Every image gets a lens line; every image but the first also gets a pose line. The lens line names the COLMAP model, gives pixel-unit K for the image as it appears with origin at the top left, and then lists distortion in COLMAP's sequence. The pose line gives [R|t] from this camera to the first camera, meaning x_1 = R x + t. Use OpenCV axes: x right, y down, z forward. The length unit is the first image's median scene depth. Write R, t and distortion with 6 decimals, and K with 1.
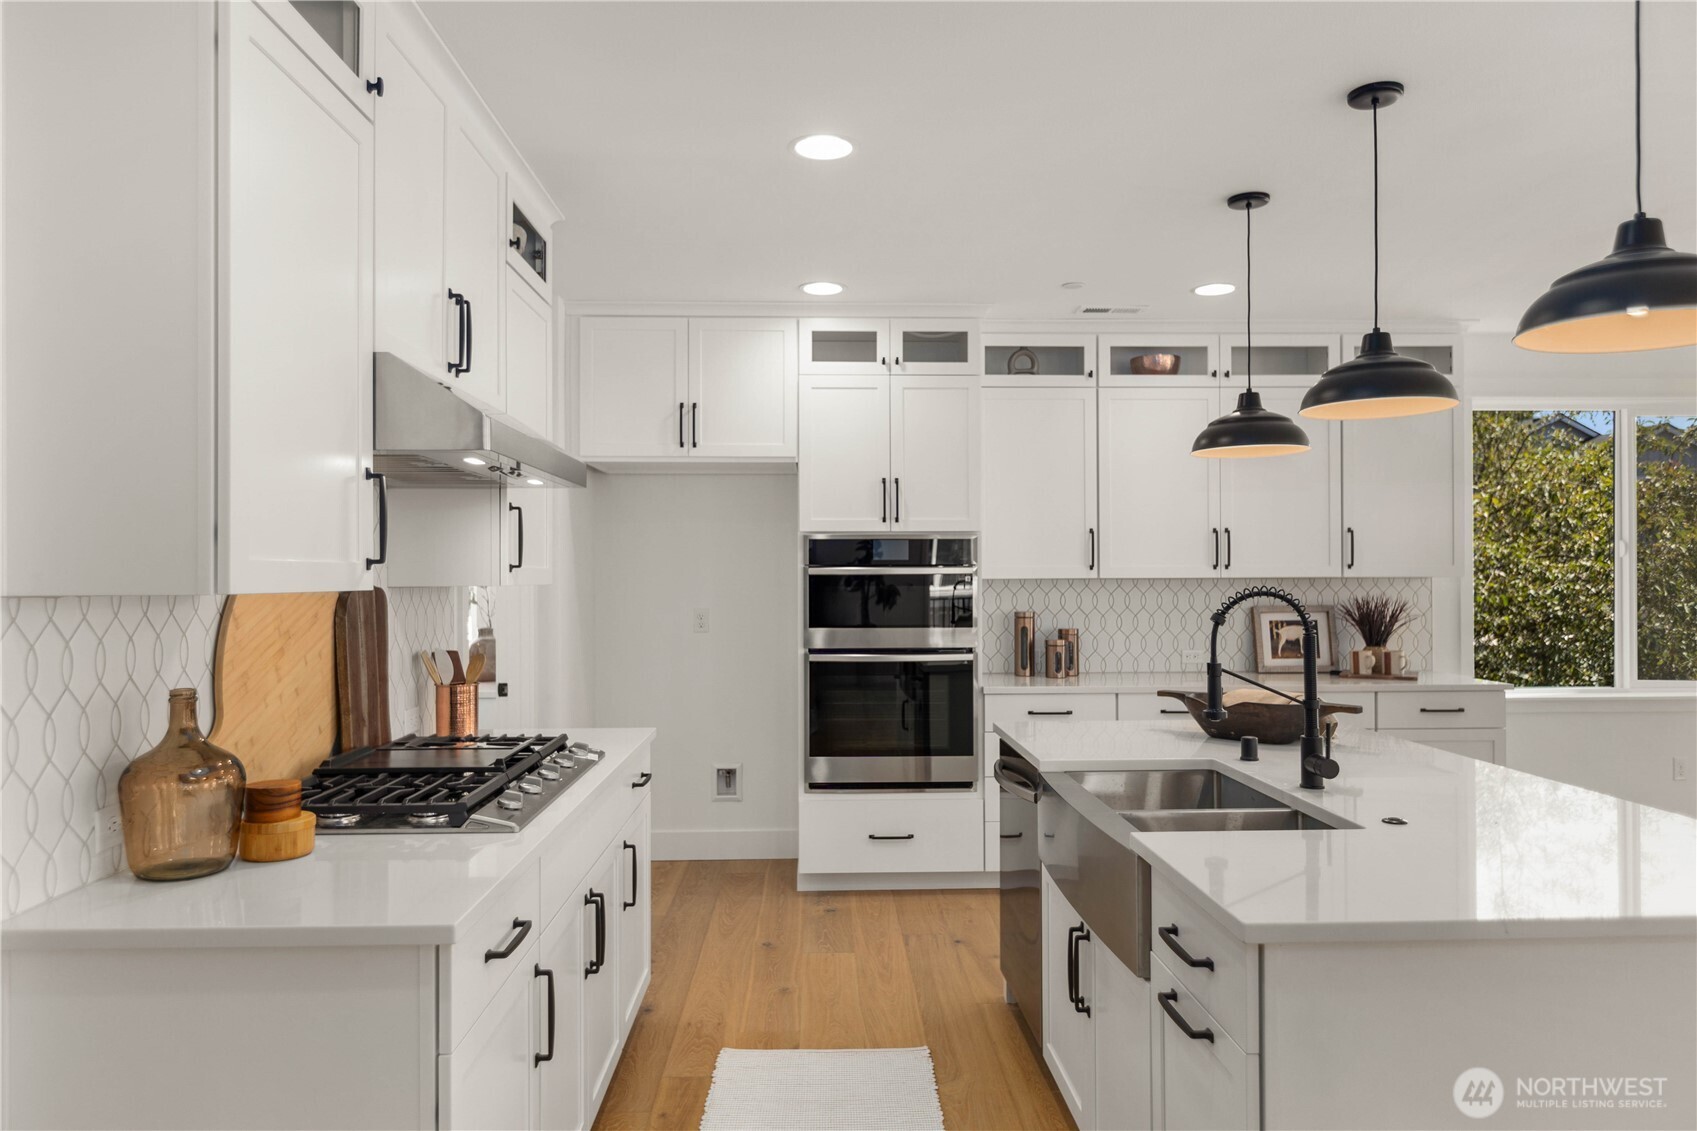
lens RADIAL K [[1120.5, 0, 845.3], [0, 1120.5, 562.5], [0, 0, 1]] dist [0.001085, -0.000153]
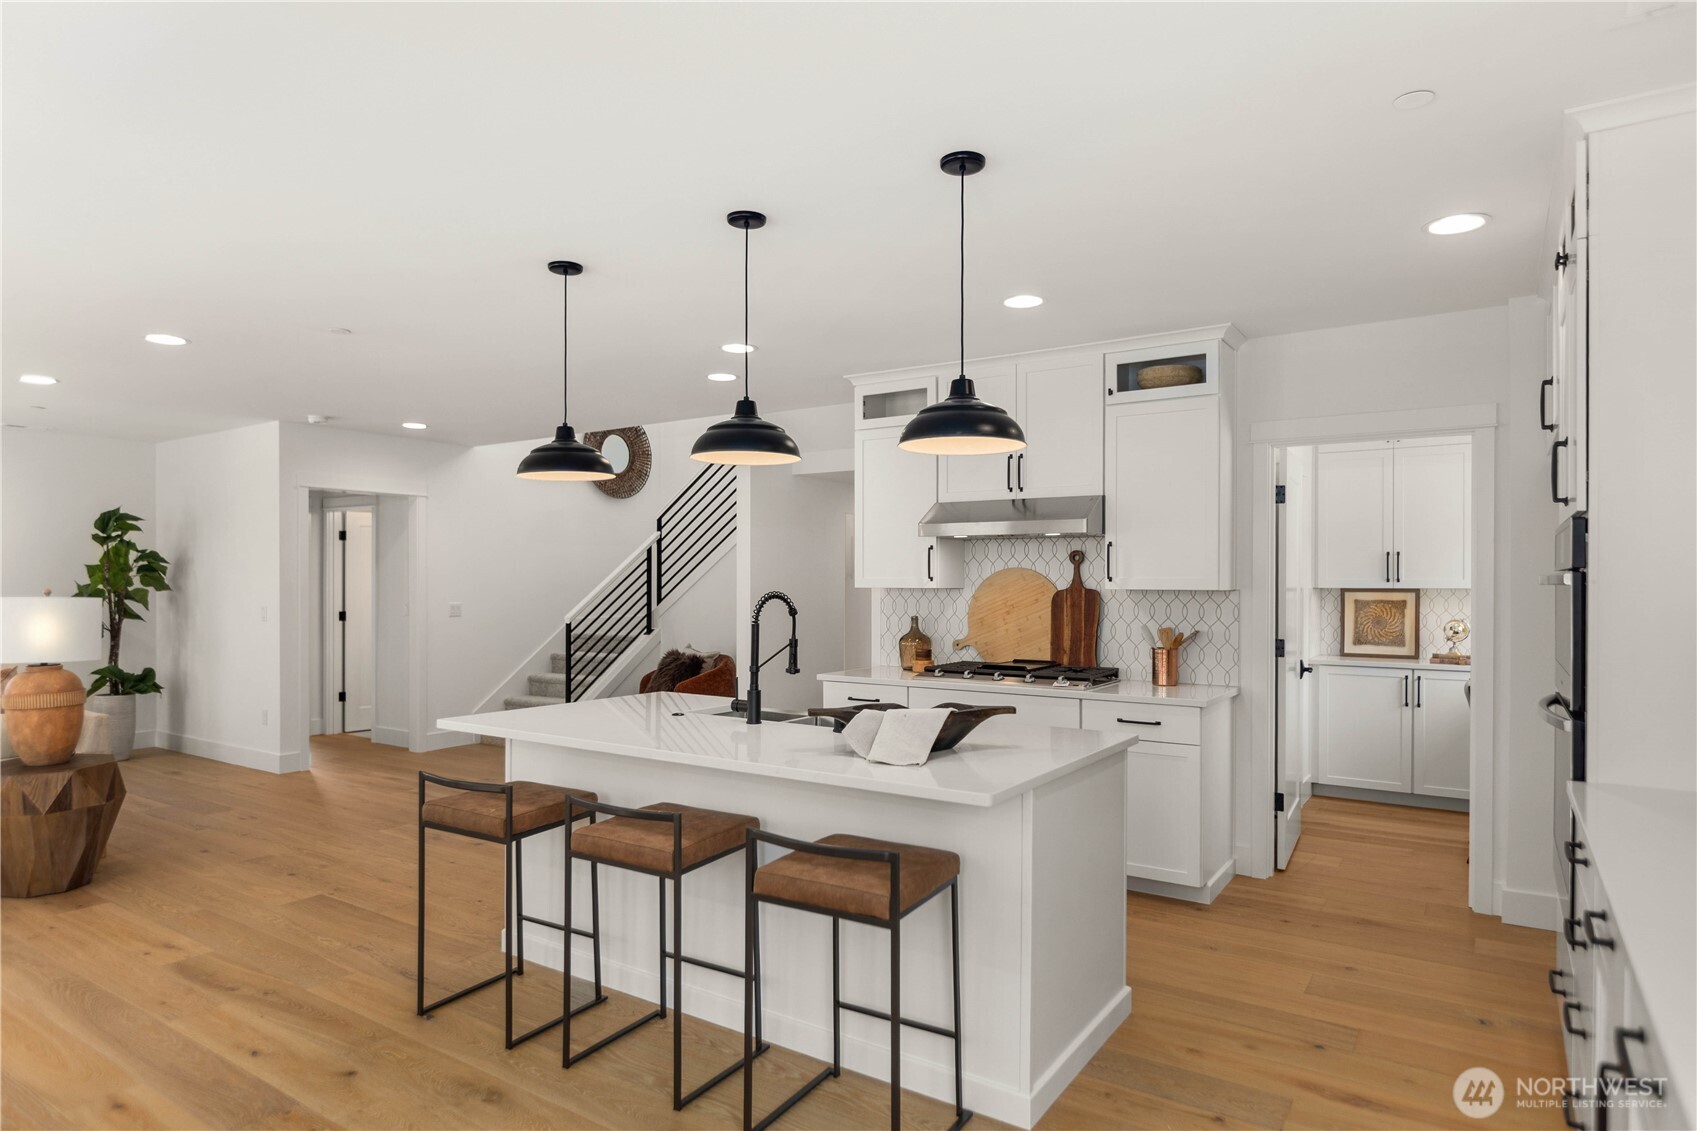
lens RADIAL K [[977.3, 0, 851.7], [0, 977.3, 579.8], [0, 0, 1]] dist [-0.001561, -0.000331]
pose [[-0.583028, 0.002069, -0.812449, 0.740161], [0.008390, 0.999959, -0.003474, 0.005605], [0.812409, -0.008842, -0.583021, 0.998726]]
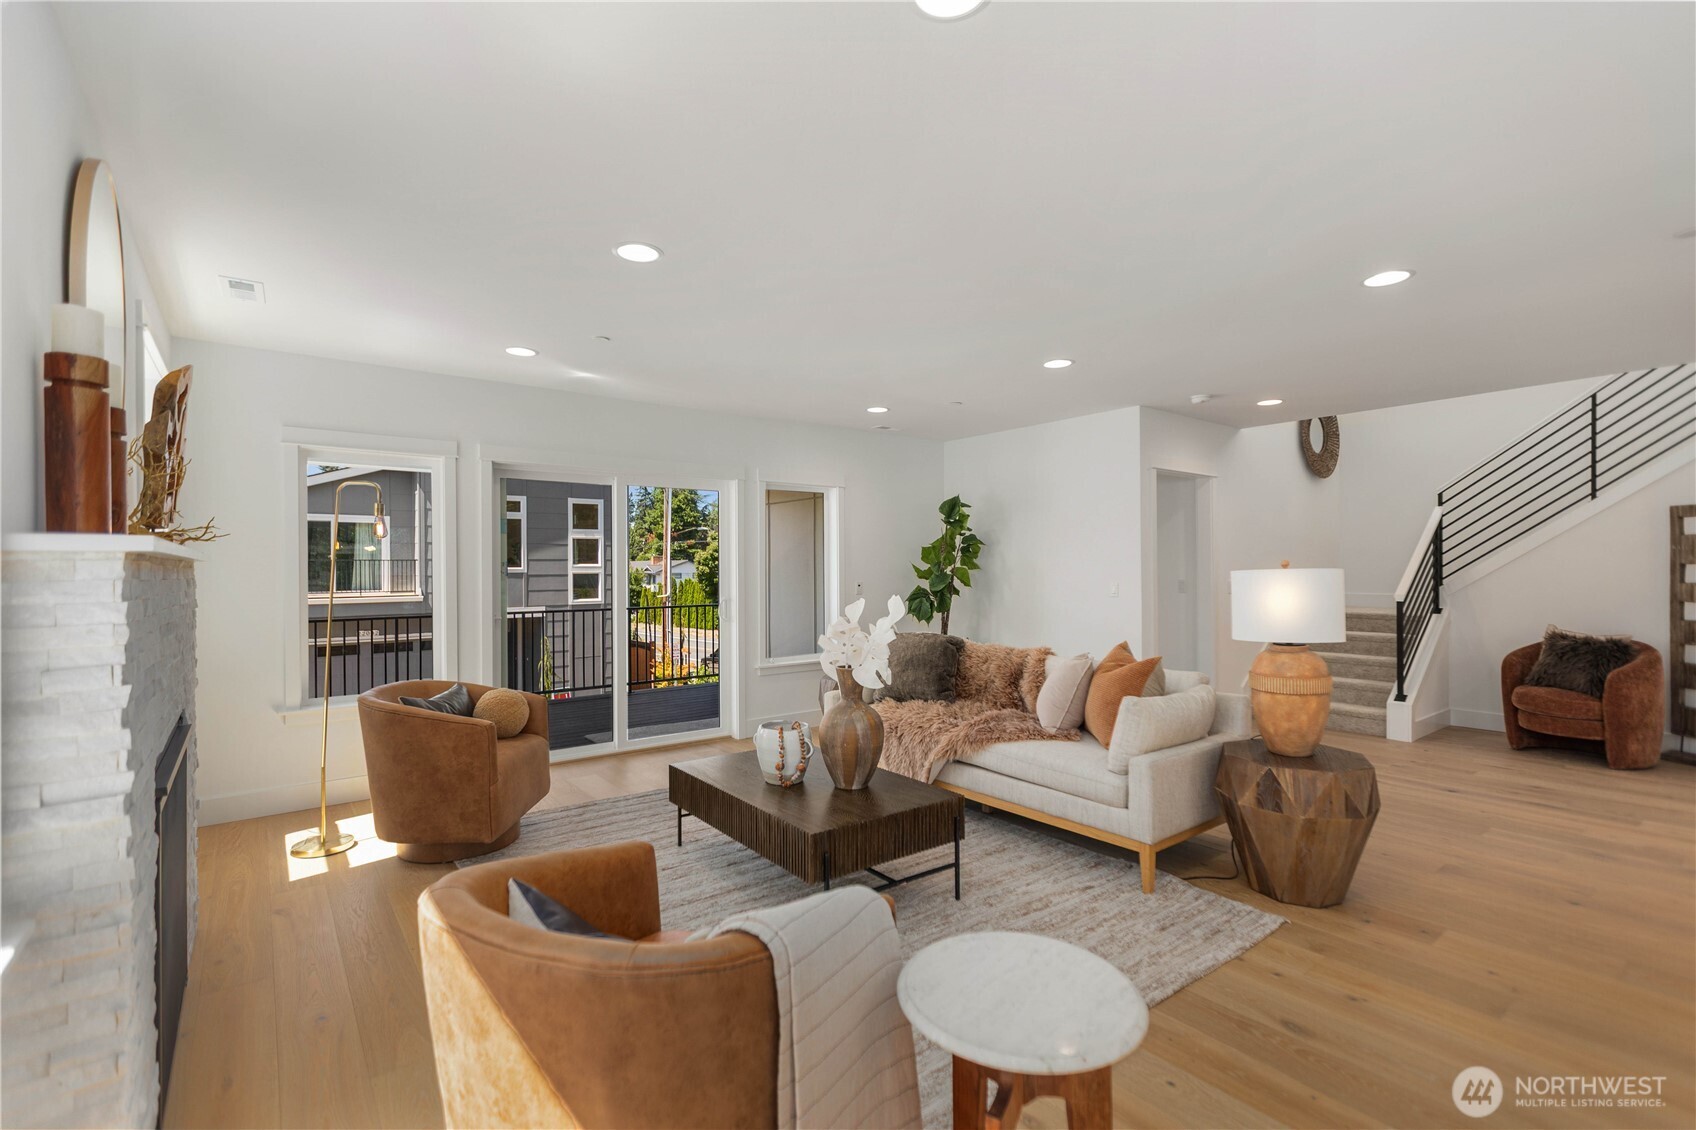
lens RADIAL K [[763.3, 0, 844.9], [0, 763.3, 566.5], [0, 0, 1]] dist [0.009519, -0.003697]
pose [[-0.807767, 0.006058, -0.589471, 1.127781], [0.012924, 0.999889, -0.007435, 0.009405], [0.589361, -0.013625, -0.807755, 0.150836]]
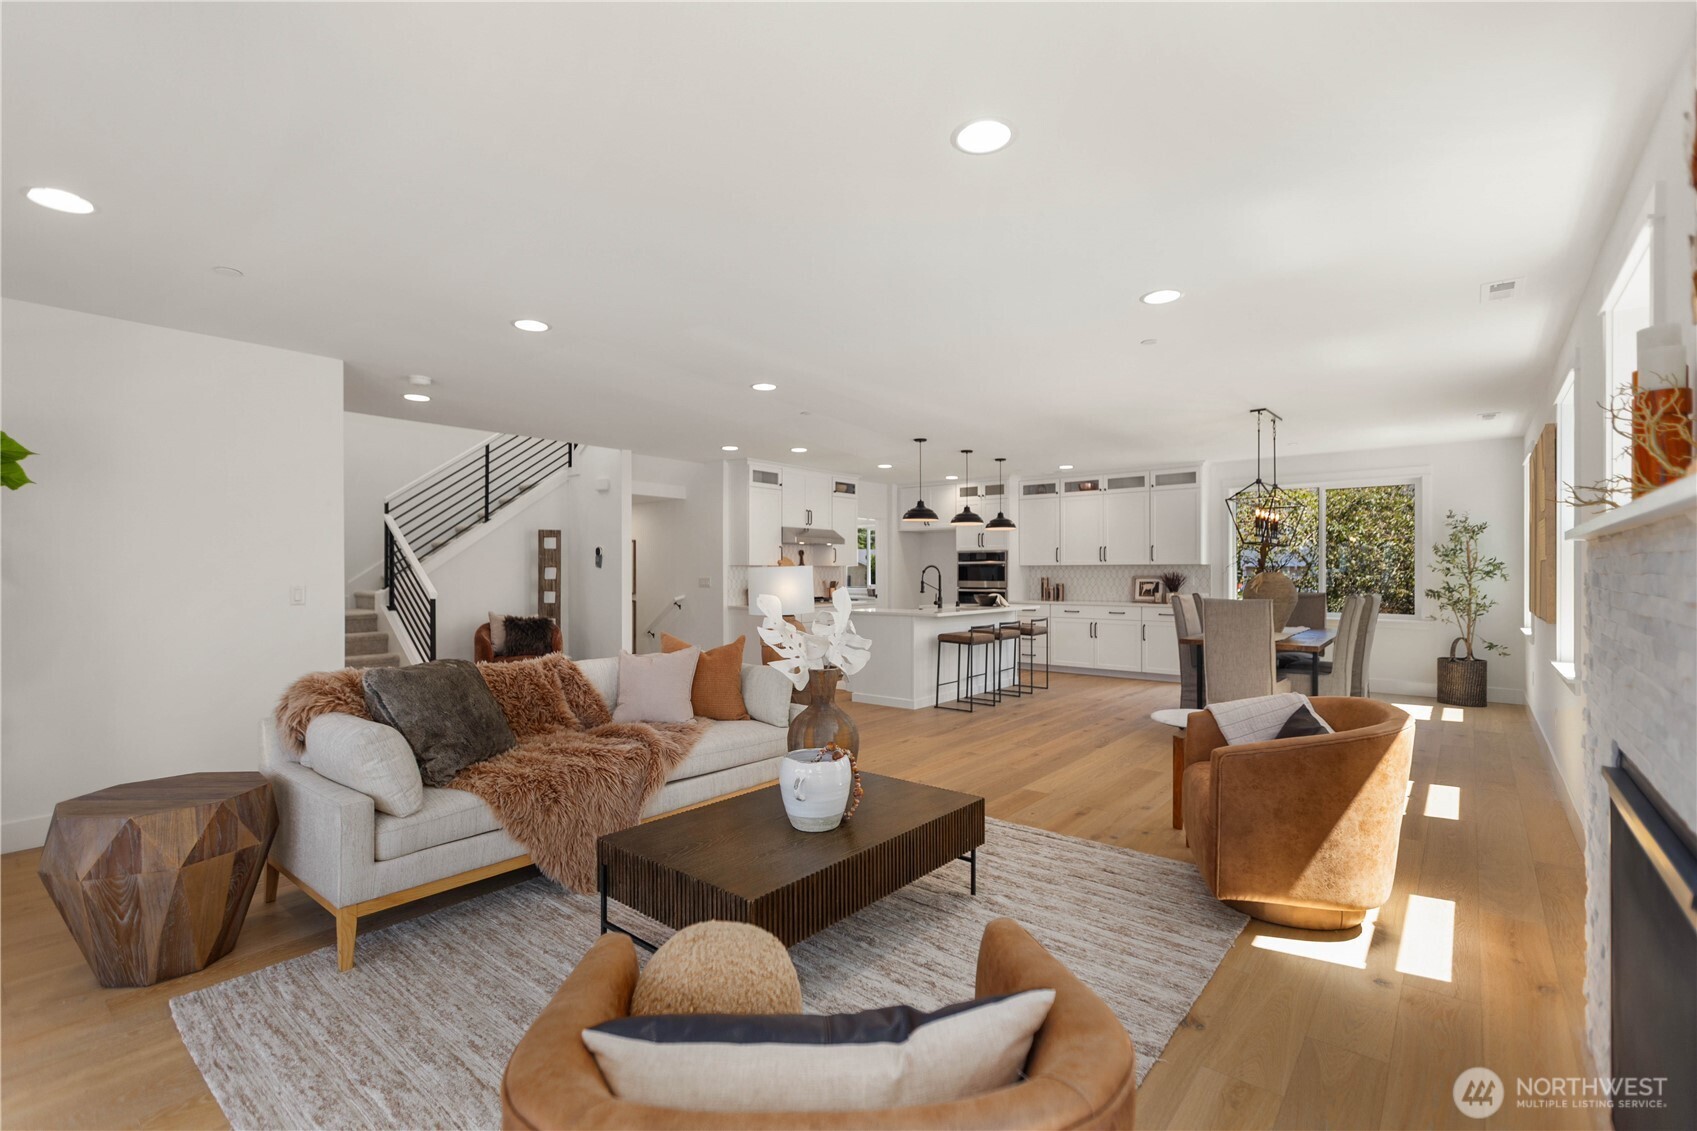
lens RADIAL K [[763.7, 0, 851.0], [0, 763.7, 571.2], [0, 0, 1]] dist [0.009519, -0.003697]
pose [[0.760959, 0.003255, -0.648792, 1.145050], [0.004902, 0.999930, 0.010766, 0.006420], [0.648782, -0.011373, 0.760889, -0.859161]]
